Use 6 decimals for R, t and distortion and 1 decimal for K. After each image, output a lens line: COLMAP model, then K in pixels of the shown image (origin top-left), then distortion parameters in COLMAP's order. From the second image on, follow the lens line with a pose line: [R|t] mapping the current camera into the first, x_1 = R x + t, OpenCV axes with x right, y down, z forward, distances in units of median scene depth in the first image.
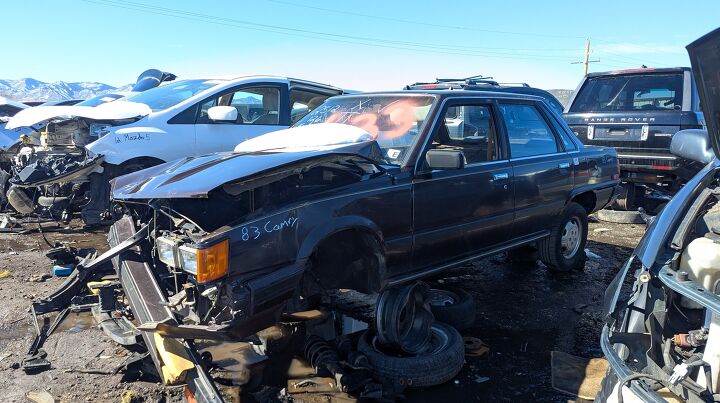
lens RADIAL K [[503.0, 0, 356.3], [0, 503.0, 197.7], [0, 0, 1]] dist [0.011017, -0.001224]
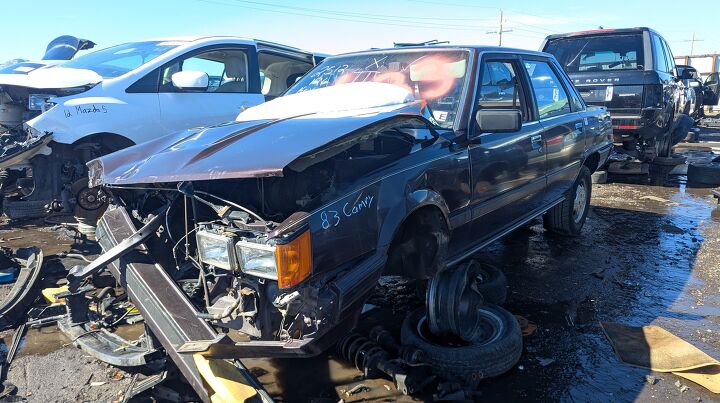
lens RADIAL K [[503.0, 0, 356.3], [0, 503.0, 197.7], [0, 0, 1]] dist [0.011017, -0.001224]
pose [[0.986058, -0.056565, 0.156496, -0.192426], [0.048400, 0.997285, 0.055503, -0.002550], [-0.159210, -0.047155, 0.986118, 0.151386]]
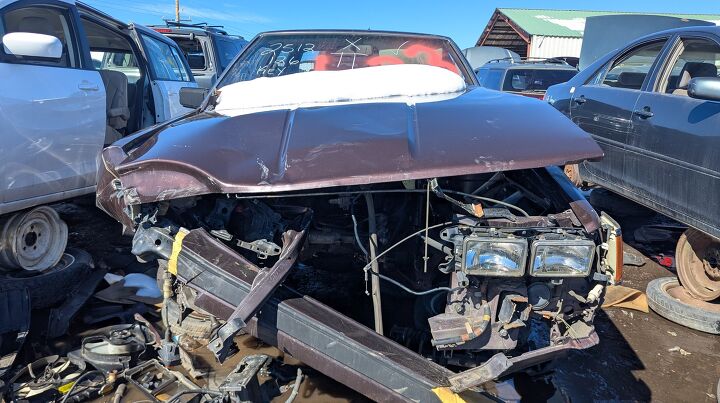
lens RADIAL K [[503.0, 0, 356.3], [0, 503.0, 197.7], [0, 0, 1]] dist [0.011017, -0.001224]
pose [[0.700100, -0.146104, 0.698938, -0.641345], [0.092158, 0.989144, 0.114457, -0.037880], [-0.708073, -0.015718, 0.705964, 0.469628]]
